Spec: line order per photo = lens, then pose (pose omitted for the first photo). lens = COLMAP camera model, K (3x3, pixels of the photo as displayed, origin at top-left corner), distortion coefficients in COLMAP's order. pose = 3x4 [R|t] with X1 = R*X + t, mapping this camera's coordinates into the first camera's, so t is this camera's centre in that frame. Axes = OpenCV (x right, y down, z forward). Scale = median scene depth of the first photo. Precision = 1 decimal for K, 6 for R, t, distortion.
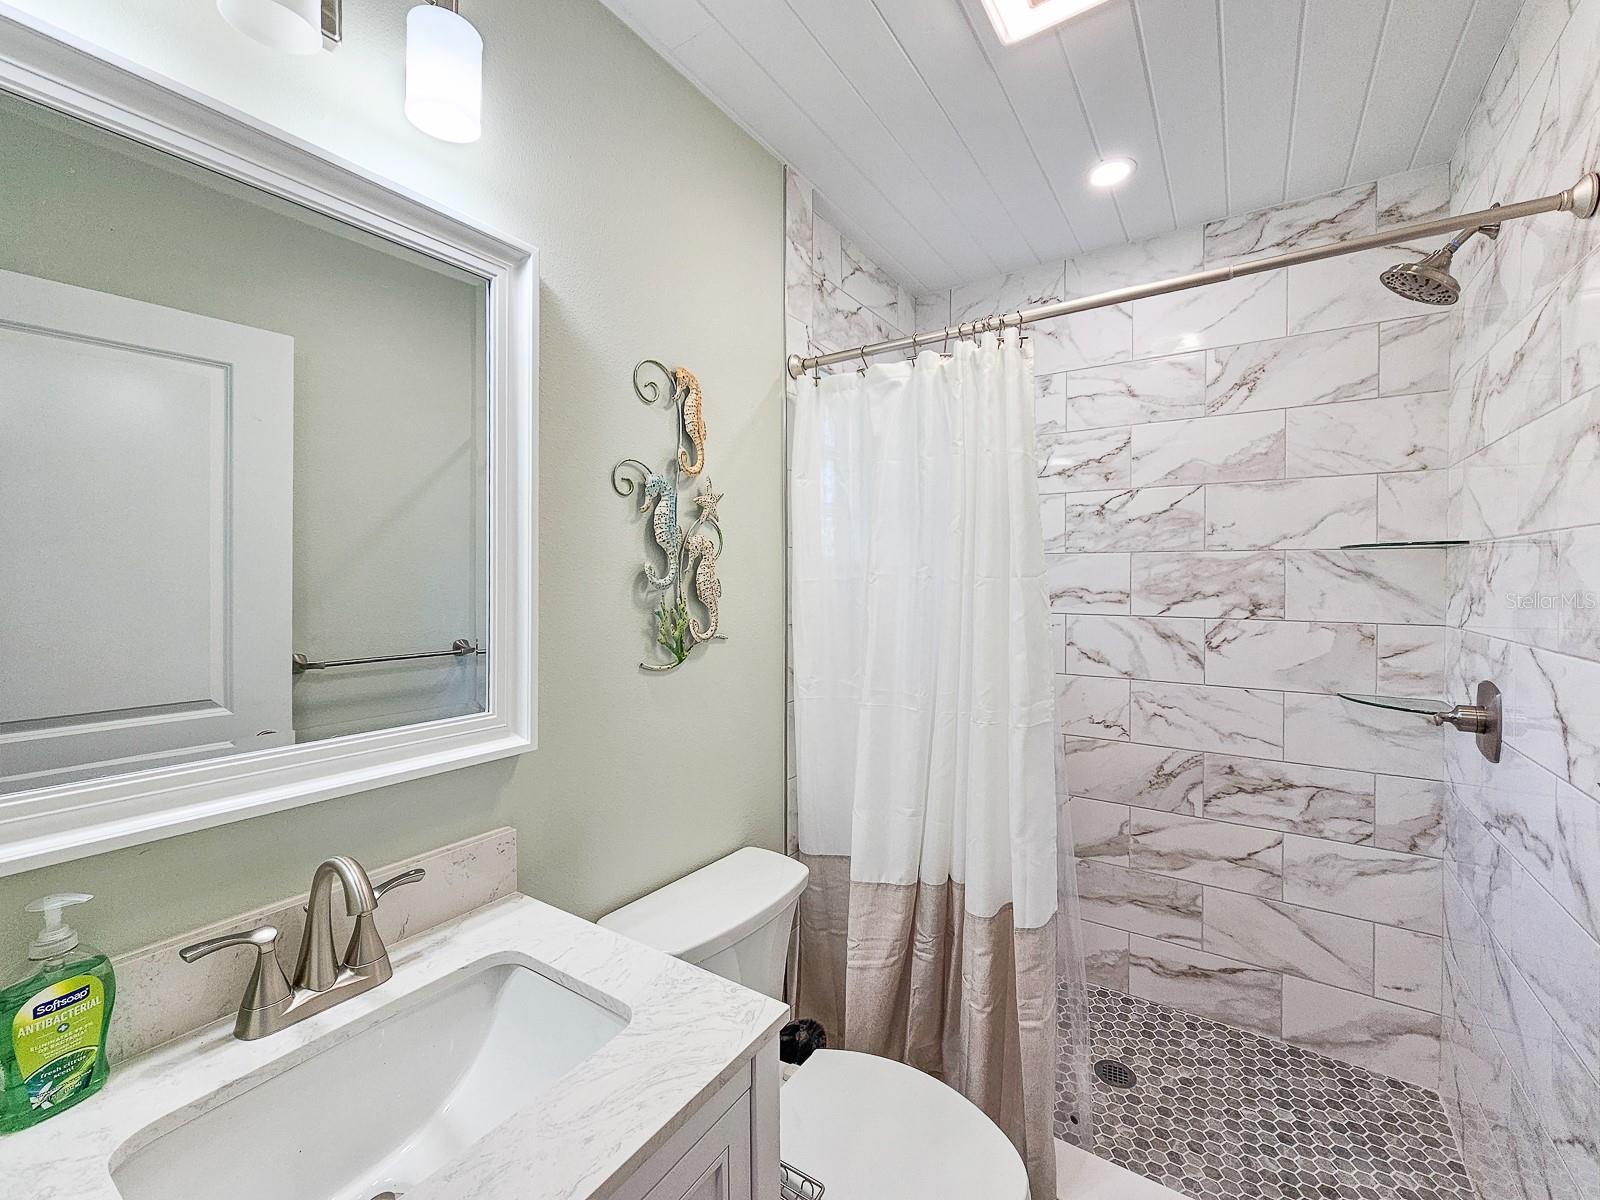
lens RADIAL K [[692.7, 0, 807.0], [0, 692.7, 581.2], [0, 0, 1]] dist [-0.001347, 0.001010]
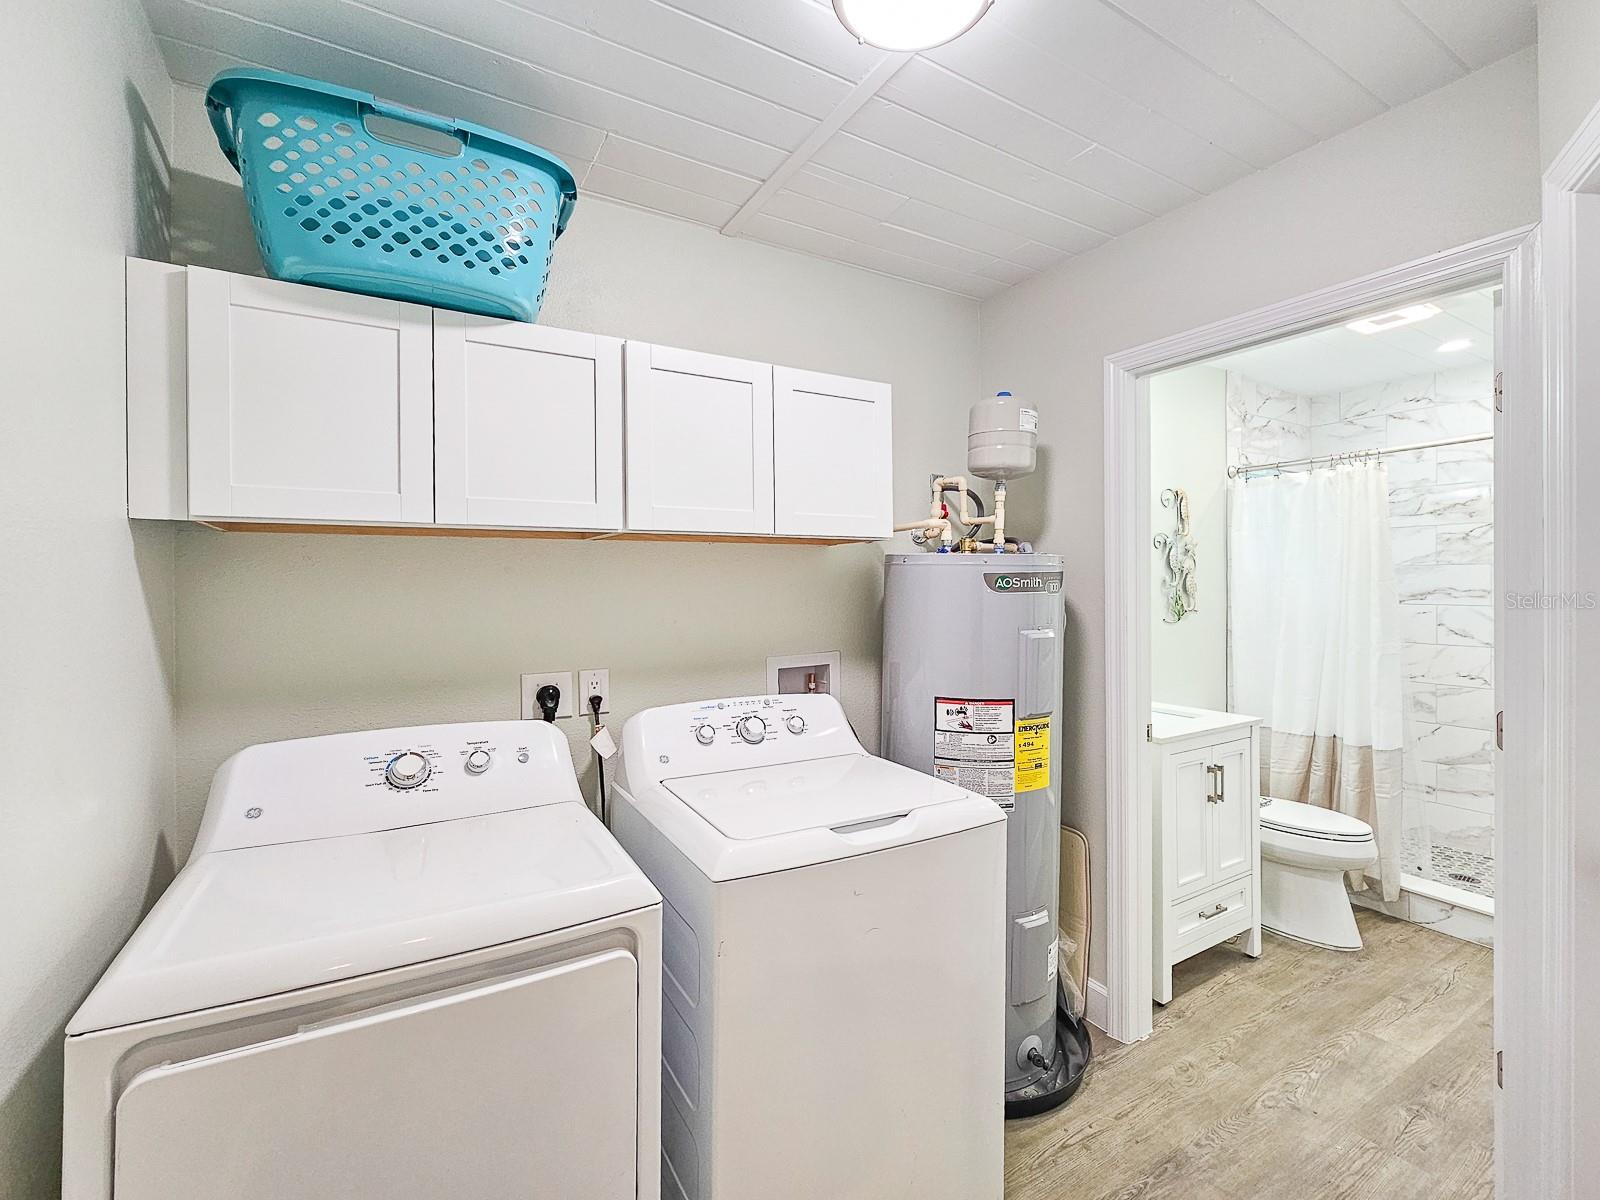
lens RADIAL K [[692.7, 0, 747.9], [0, 692.7, 585.4], [0, 0, 1]] dist [-0.001347, 0.001010]
pose [[0.866351, -0.000963, -0.499435, -0.258575], [0.001663, 0.999998, 0.000957, 0.000755], [0.499433, -0.001660, 0.866351, -1.561721]]
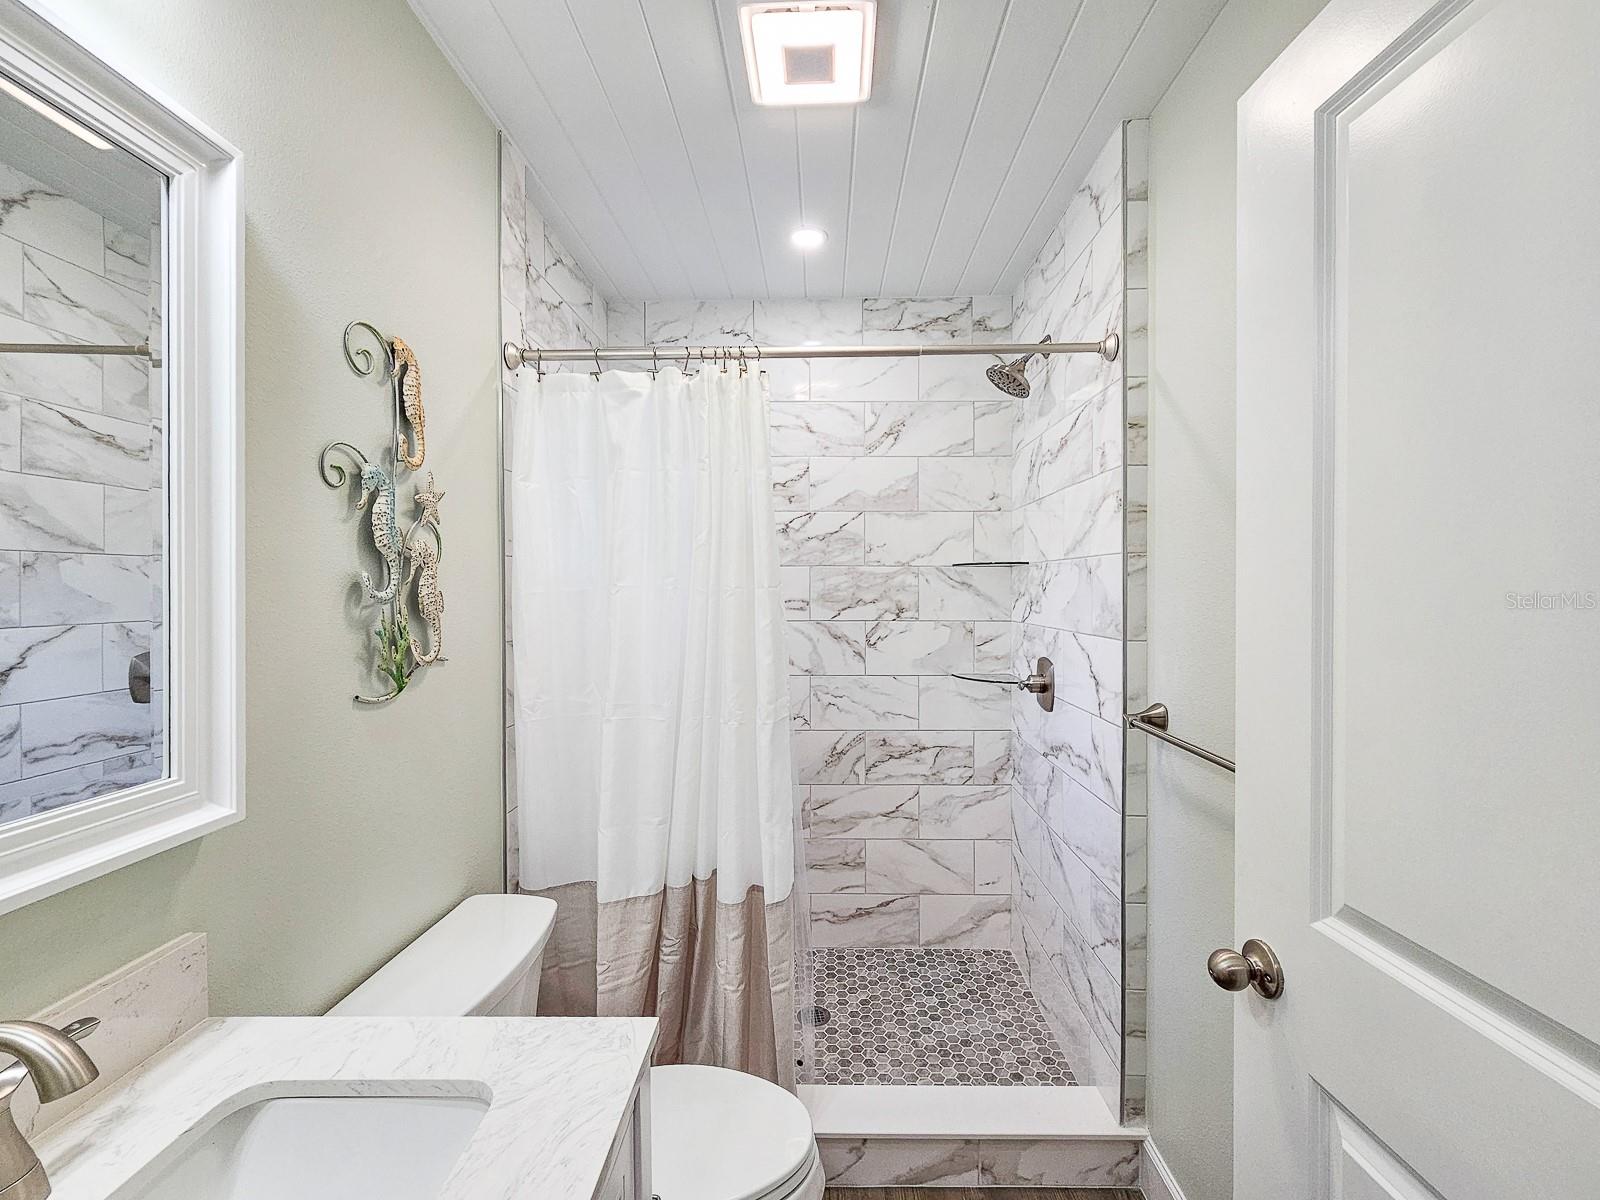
lens RADIAL K [[692.7, 0, 830.5], [0, 692.7, 591.8], [0, 0, 1]] dist [-0.001347, 0.001010]
pose [[0.835301, -0.006106, 0.549758, -0.196201], [0.006392, 0.999979, 0.001394, -0.000335], [-0.549755, 0.002350, 0.835323, 0.016223]]
